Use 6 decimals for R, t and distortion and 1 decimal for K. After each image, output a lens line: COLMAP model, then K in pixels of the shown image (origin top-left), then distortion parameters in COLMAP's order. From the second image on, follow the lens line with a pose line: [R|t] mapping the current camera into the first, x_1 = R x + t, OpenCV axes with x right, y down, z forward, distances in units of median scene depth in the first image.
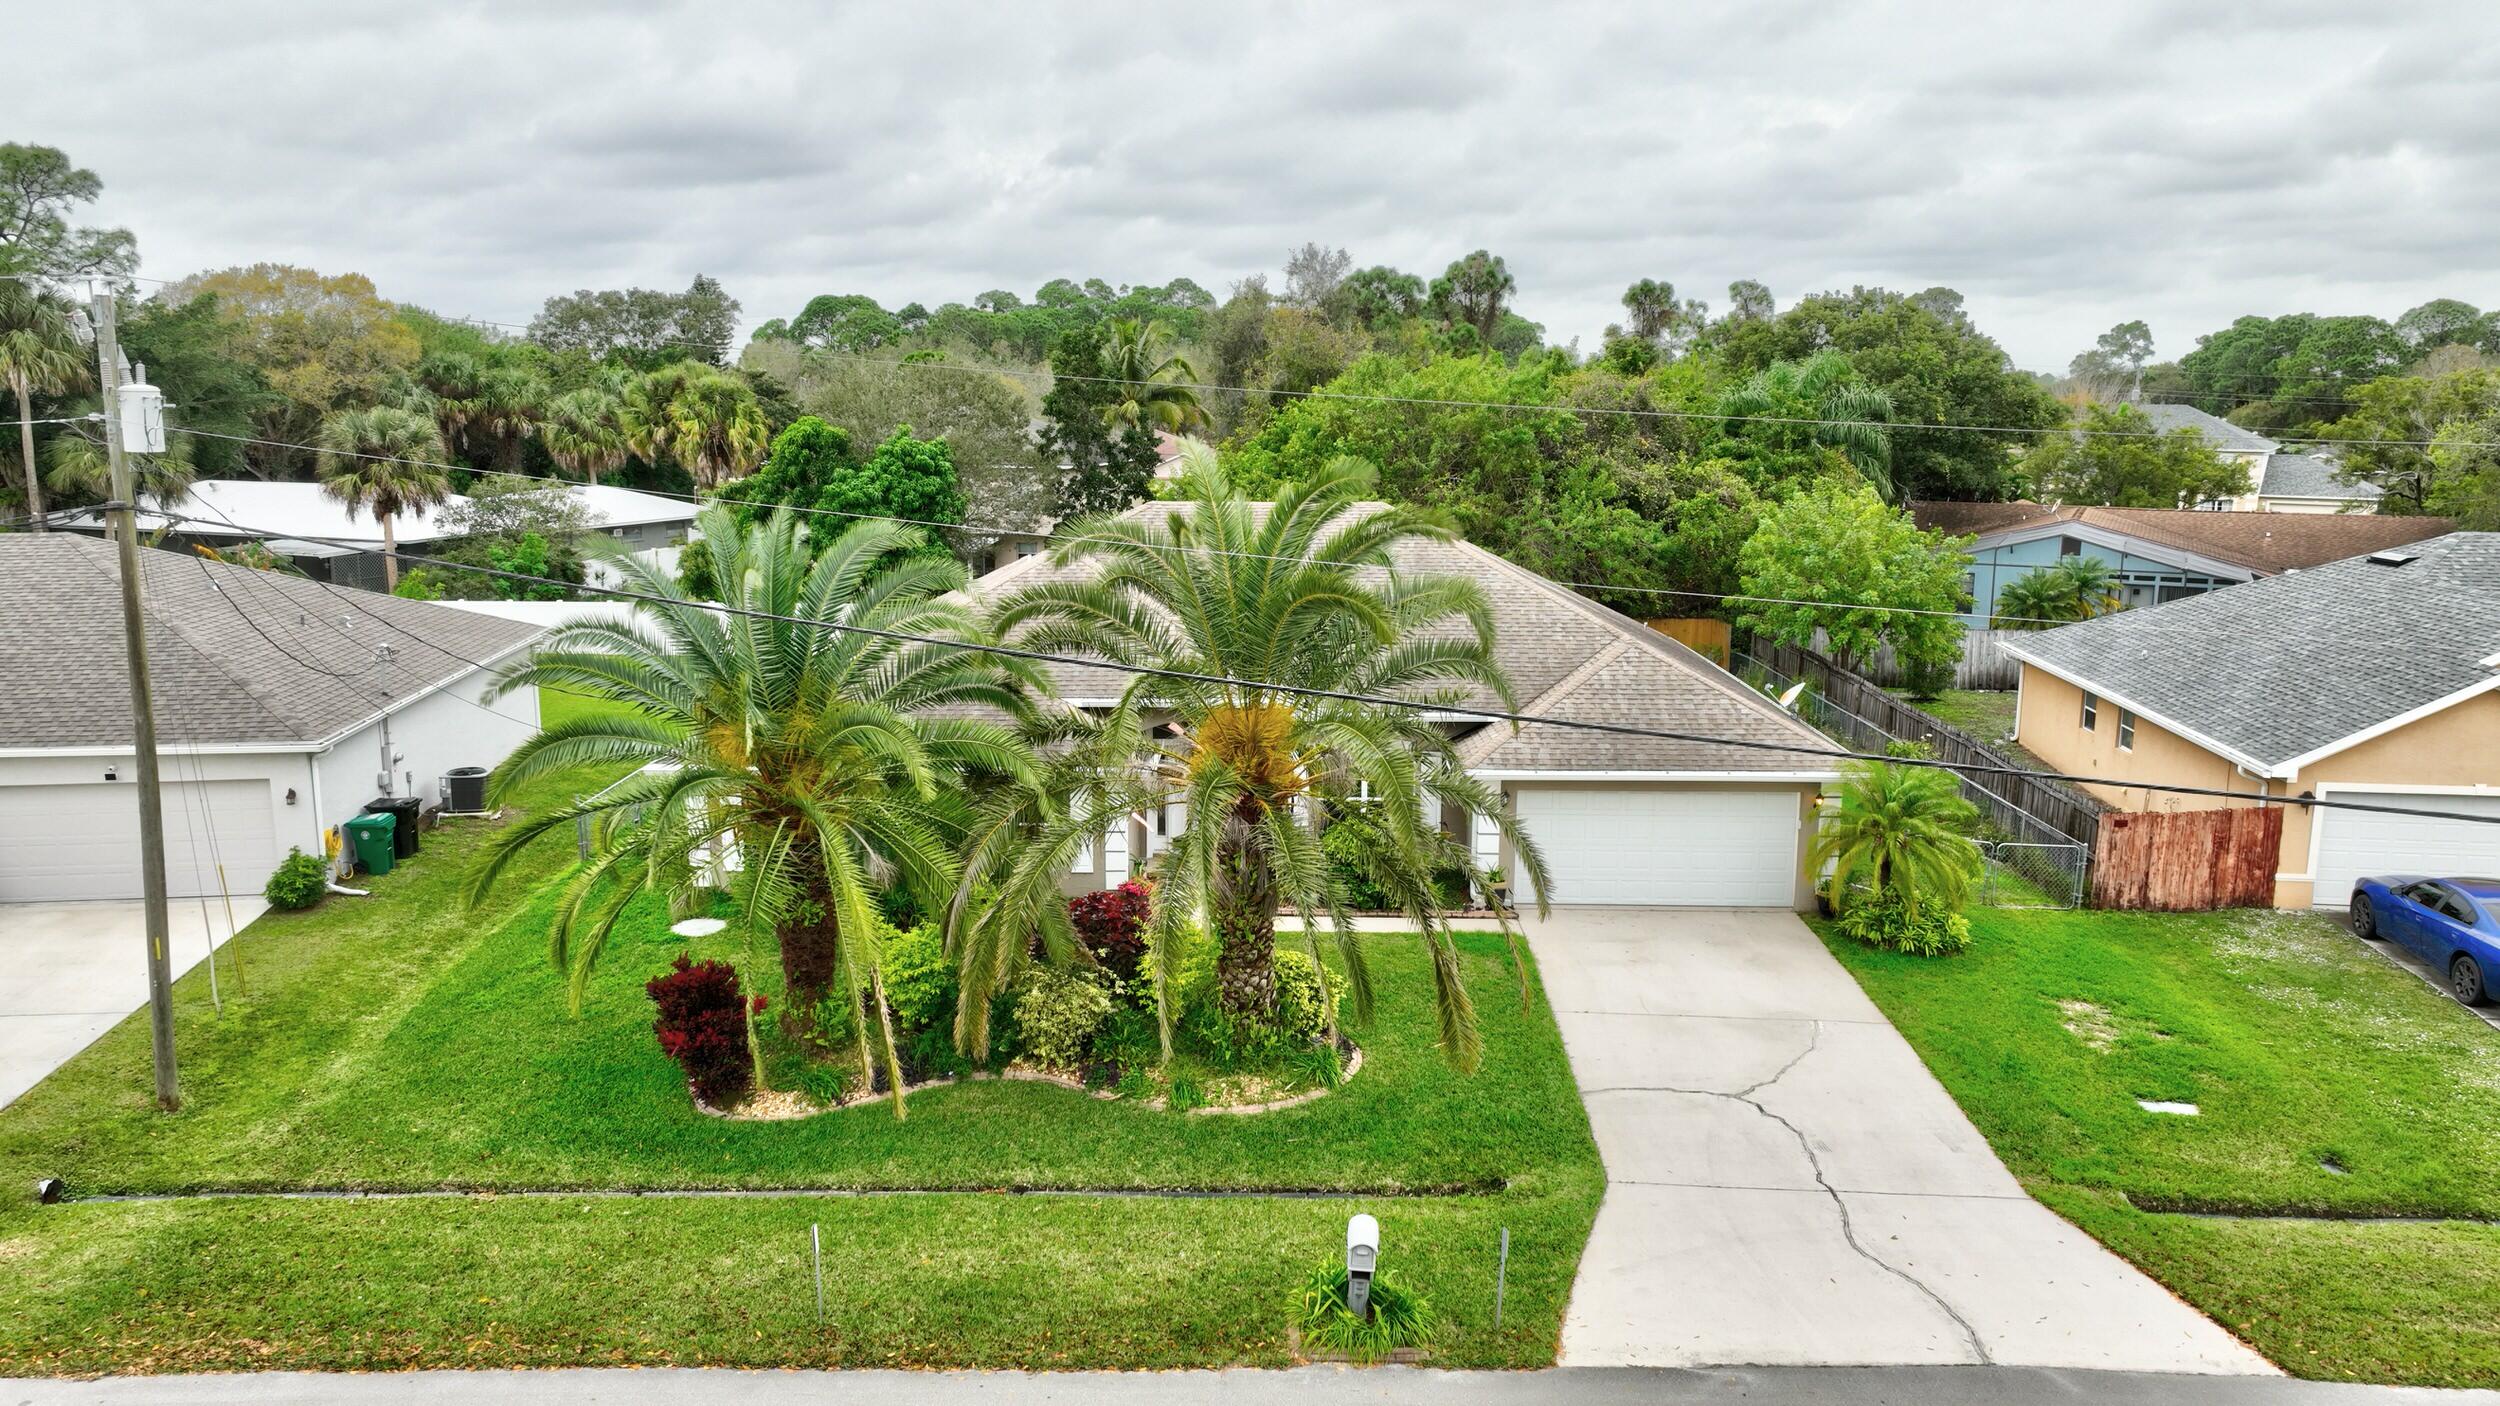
lens RADIAL K [[1772.4, 0, 1250.0], [0, 1772.4, 703.0], [0, 0, 1]] dist [0.001811, 0.010393]
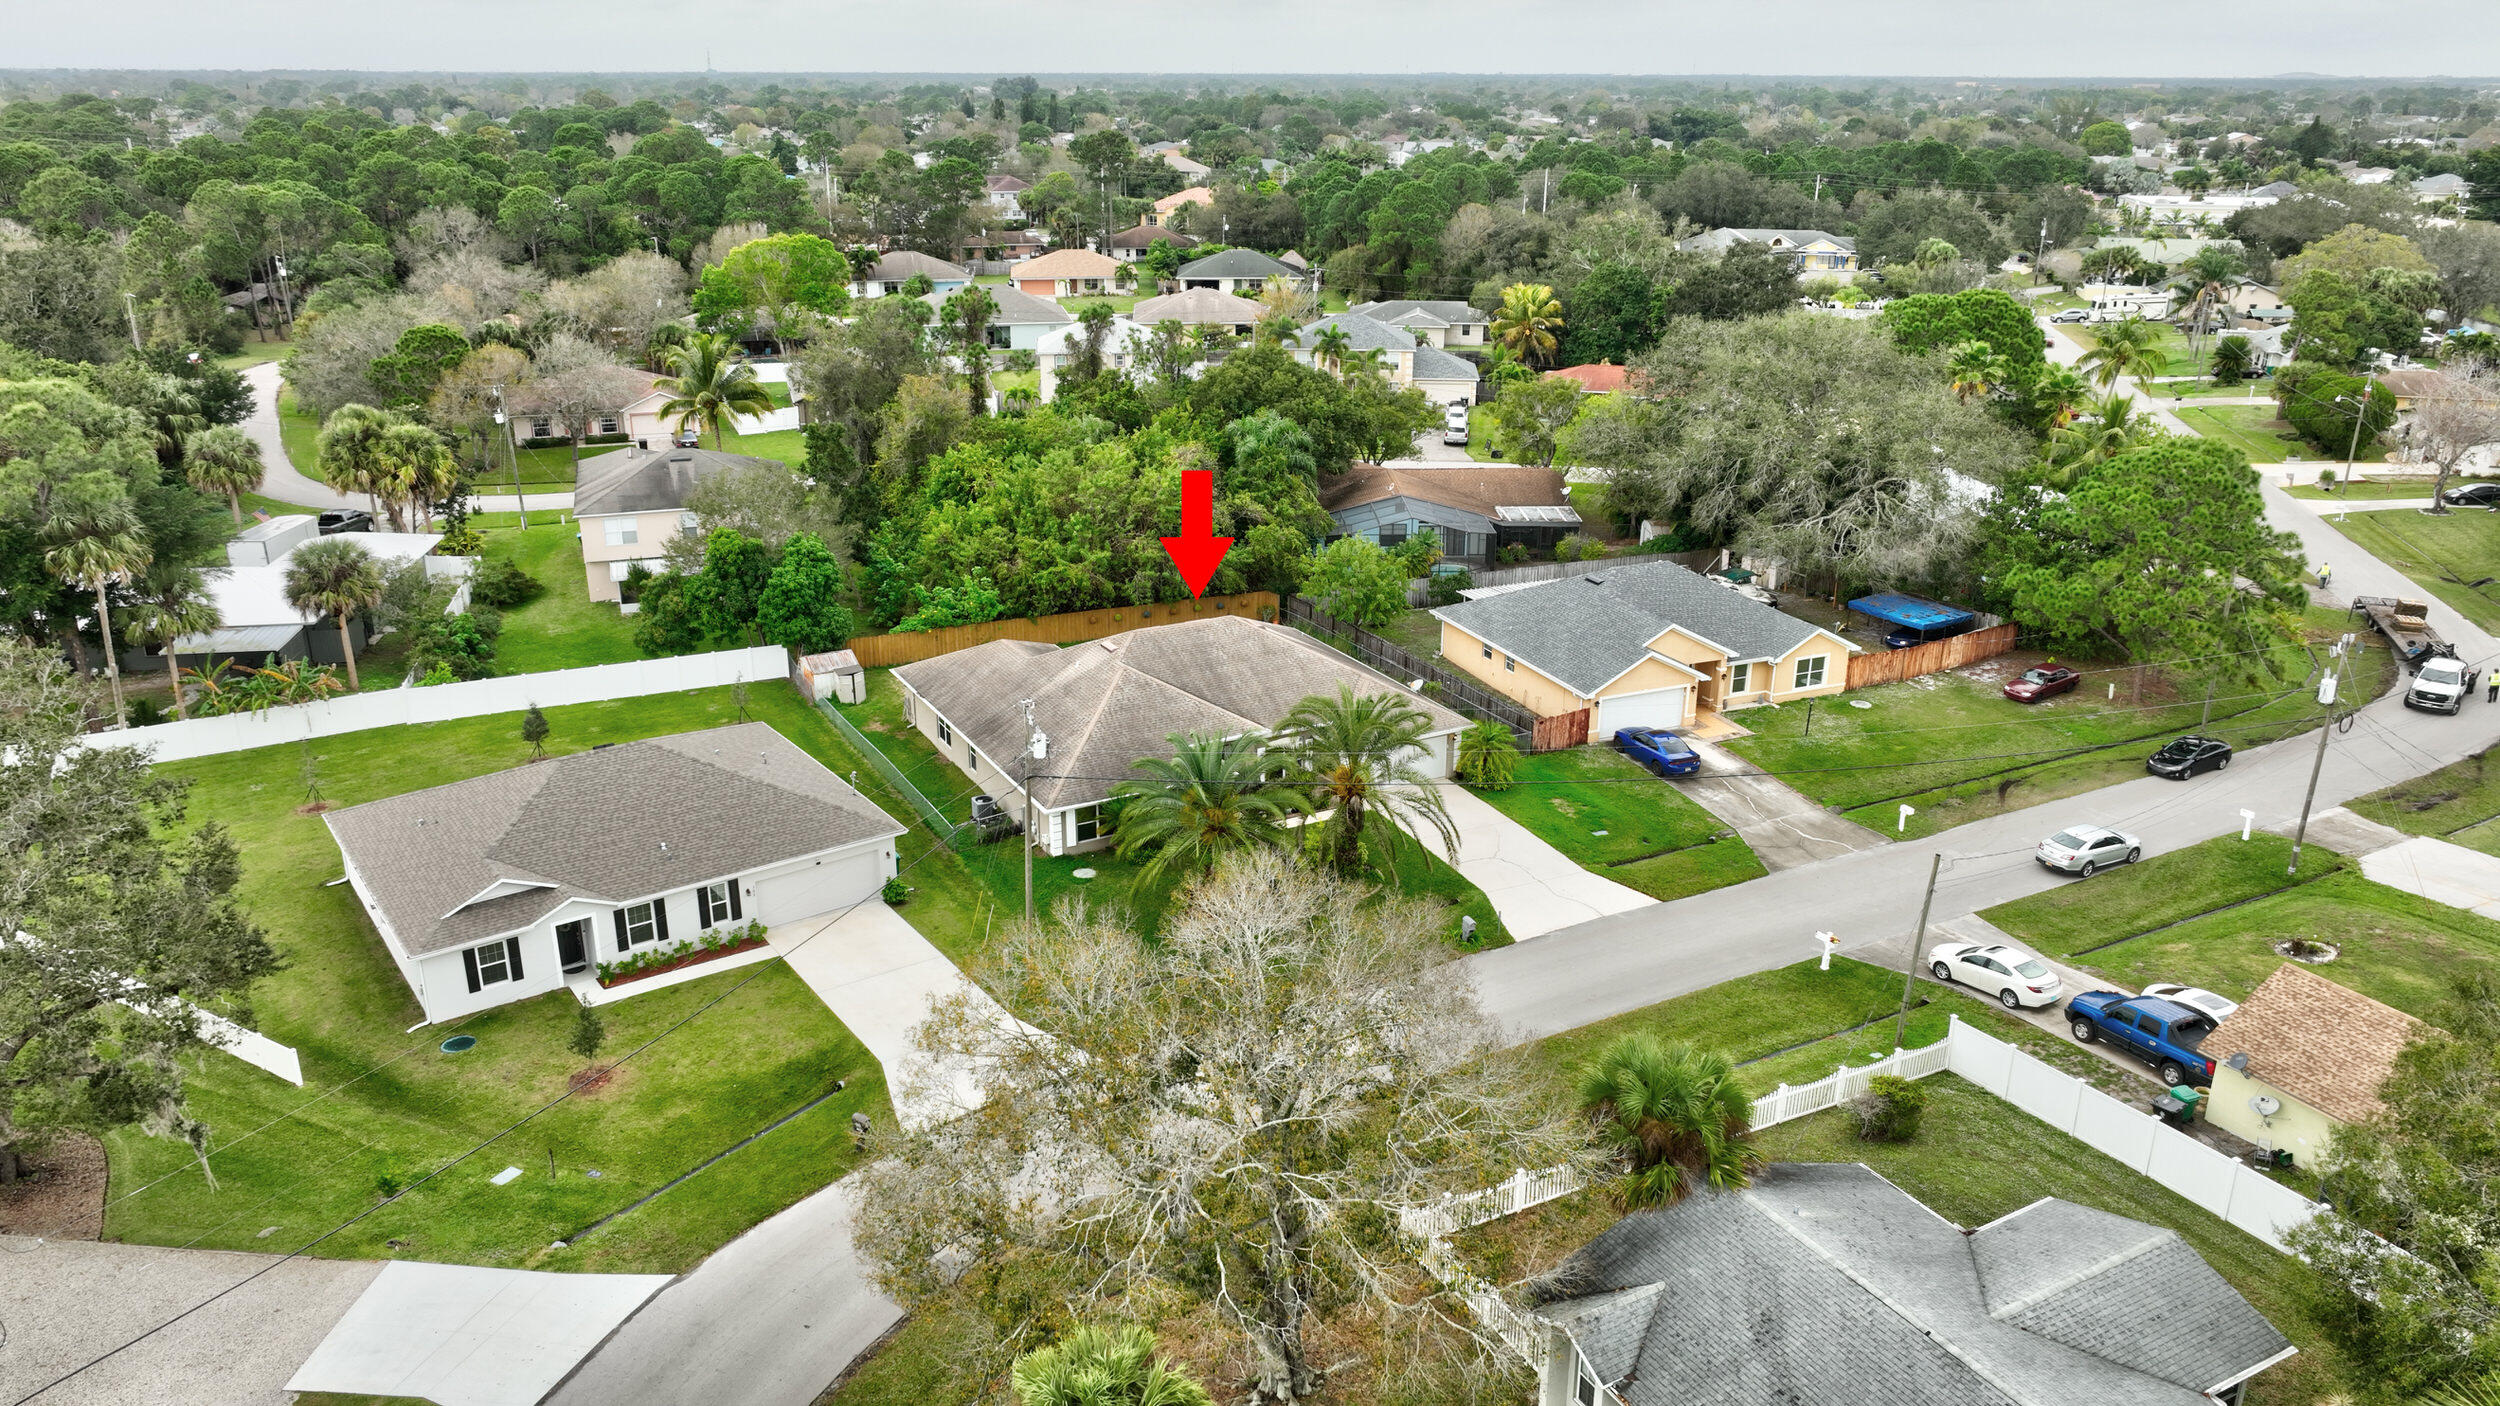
lens RADIAL K [[1772.4, 0, 1250.0], [0, 1772.4, 703.0], [0, 0, 1]] dist [0.001811, 0.010393]
pose [[0.871134, -0.166347, 0.462011, -1.508143], [0.086659, 0.978185, 0.188799, -0.676908], [-0.483338, -0.124432, 0.866545, -1.480697]]
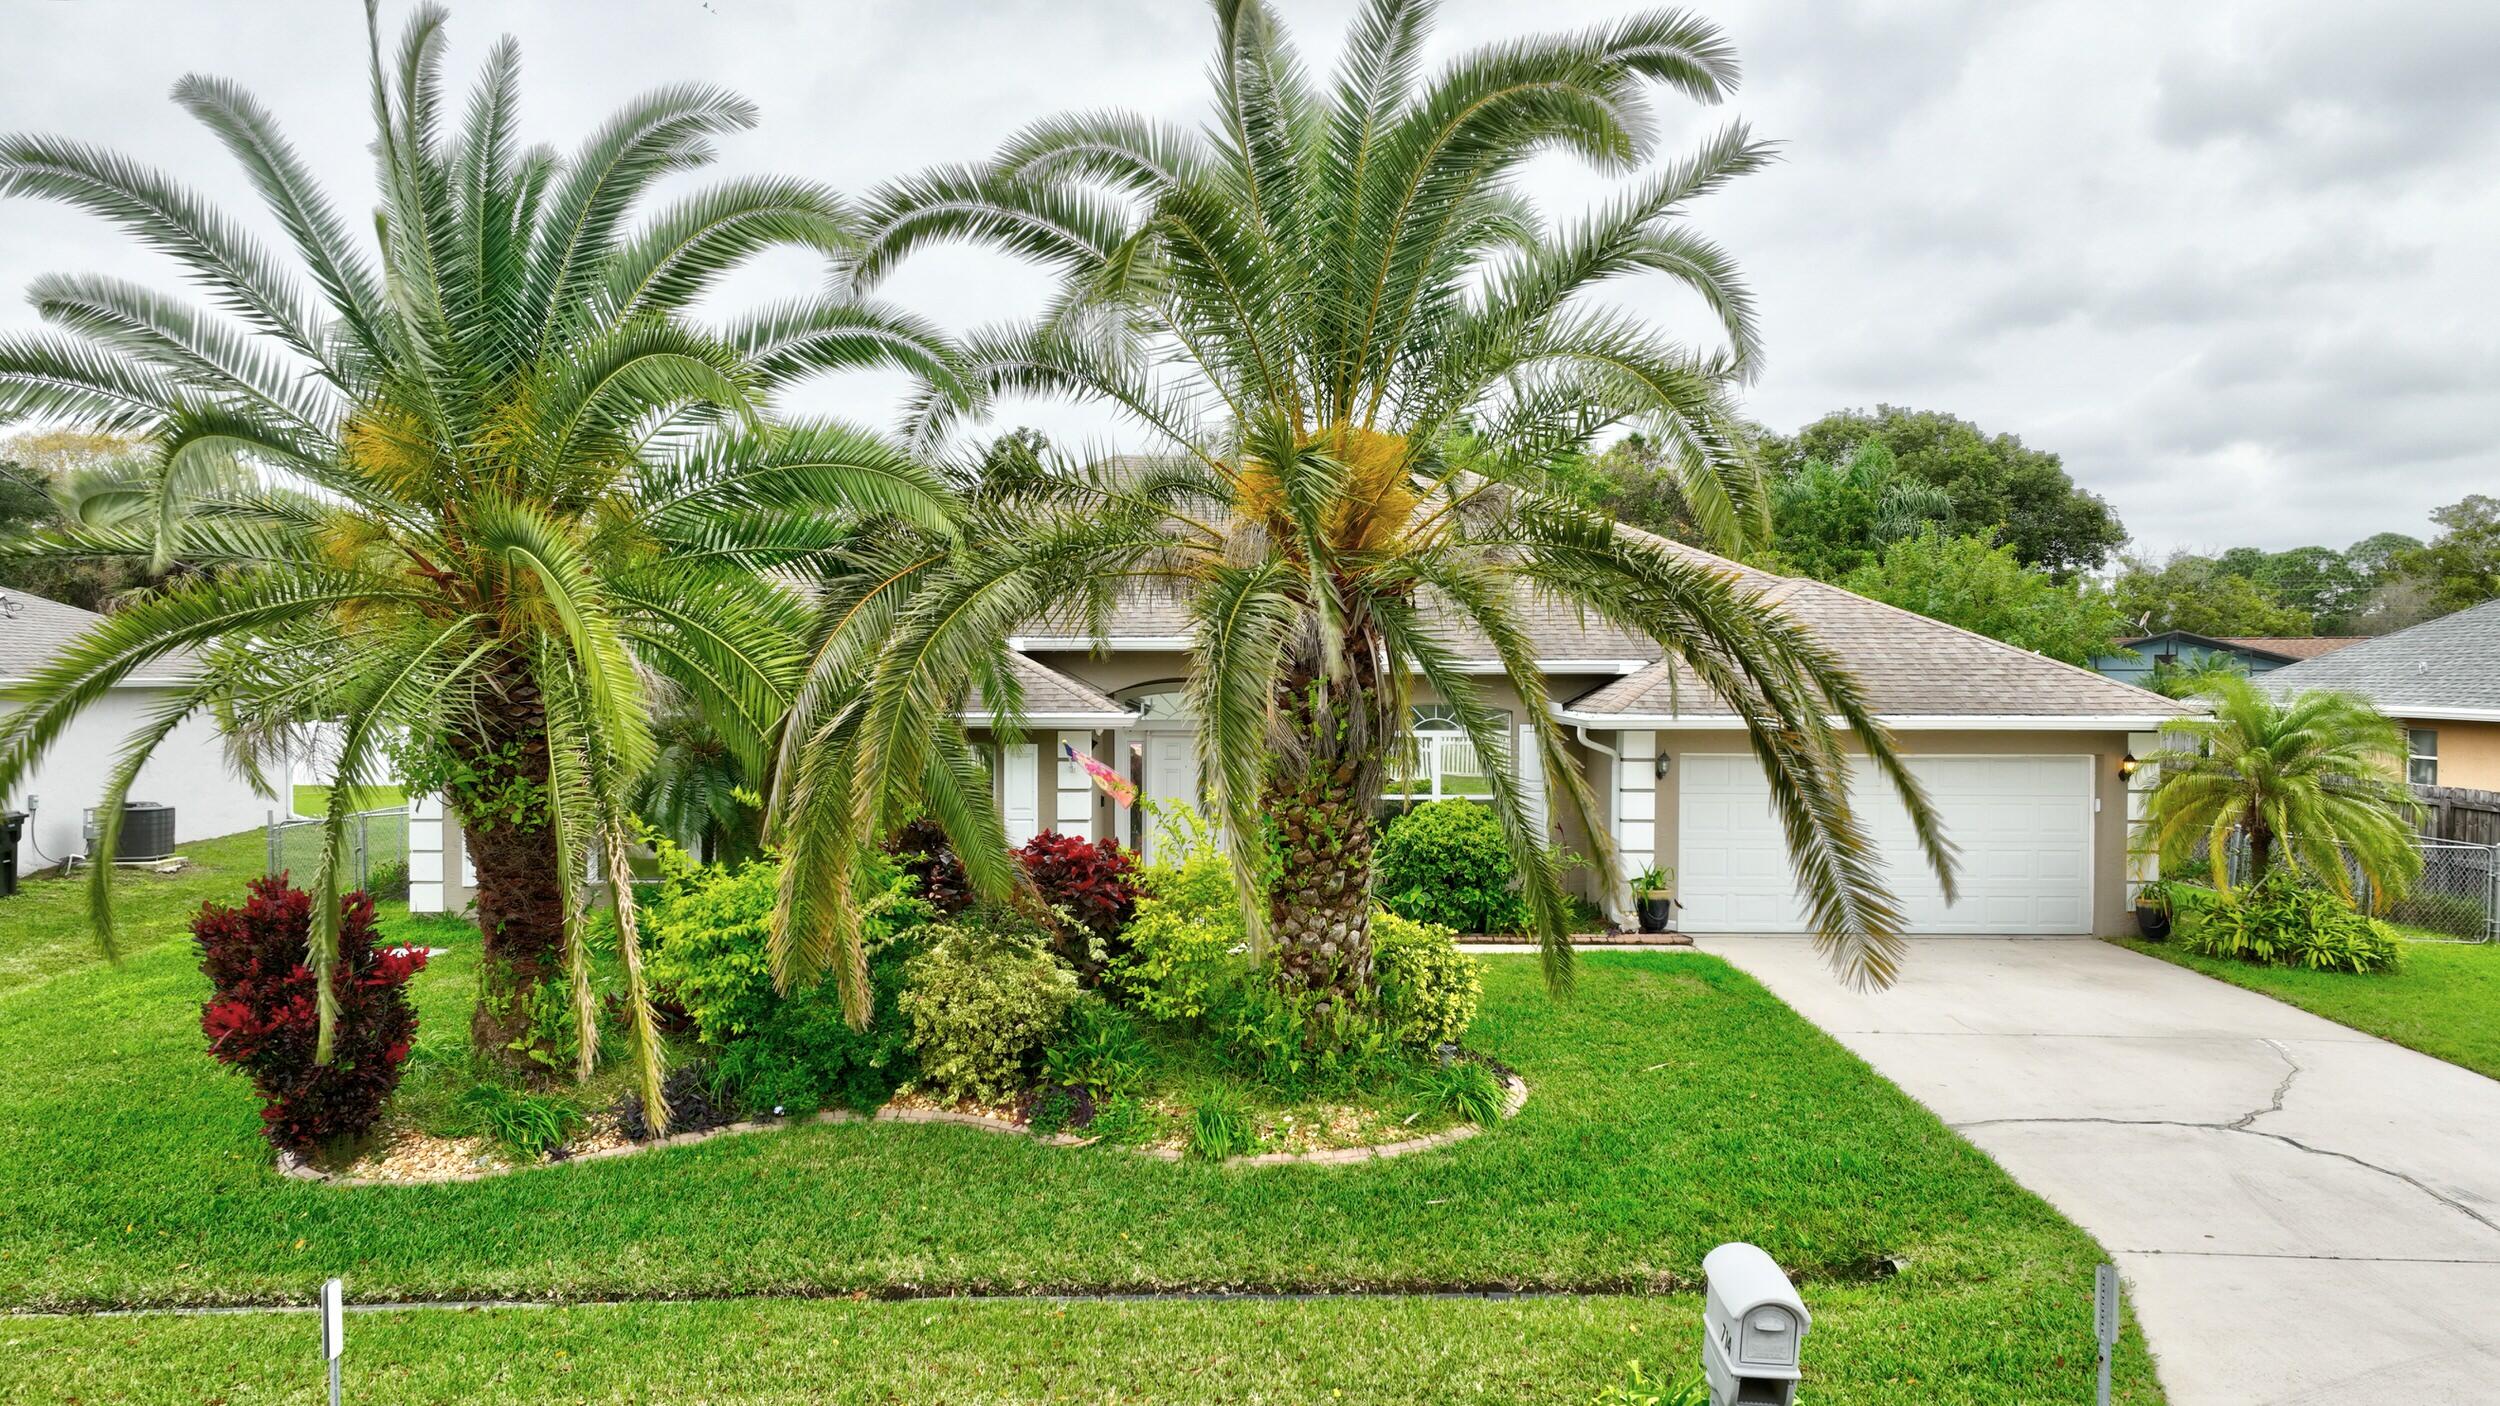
lens RADIAL K [[1772.4, 0, 1250.0], [0, 1772.4, 703.0], [0, 0, 1]] dist [0.001811, 0.010393]
pose [[0.999210, -0.000491, 0.039743, -0.047683], [0.006854, 0.987076, -0.160108, 0.176684], [-0.039150, 0.160254, 0.986299, 0.449622]]
